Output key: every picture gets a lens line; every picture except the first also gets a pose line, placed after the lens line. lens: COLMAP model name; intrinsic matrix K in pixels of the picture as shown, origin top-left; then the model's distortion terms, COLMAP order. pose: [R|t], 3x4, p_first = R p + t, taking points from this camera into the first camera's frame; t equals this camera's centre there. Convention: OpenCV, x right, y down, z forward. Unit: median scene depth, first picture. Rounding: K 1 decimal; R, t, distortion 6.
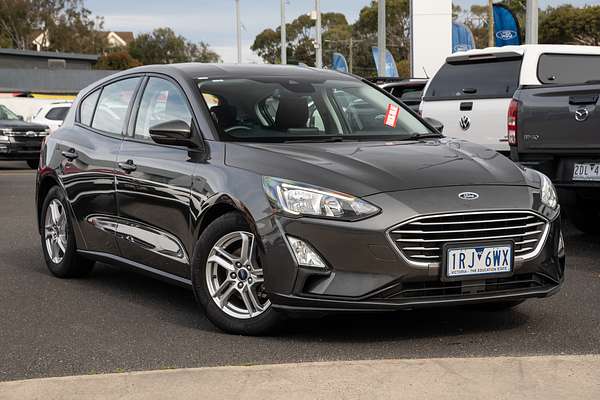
lens RADIAL K [[1243.6, 0, 300.0], [0, 1243.6, 200.0], [0, 0, 1]] dist [0.524928, 0.029416]
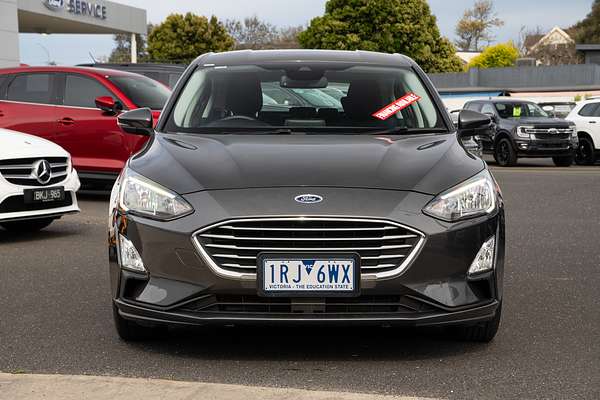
lens RADIAL K [[1243.6, 0, 300.0], [0, 1243.6, 200.0], [0, 0, 1]] dist [0.524928, 0.029416]
pose [[0.874439, 0.044254, -0.483114, 0.542500], [-0.043613, 0.998969, 0.012567, -0.013037], [0.483172, 0.010081, 0.875468, 0.256248]]
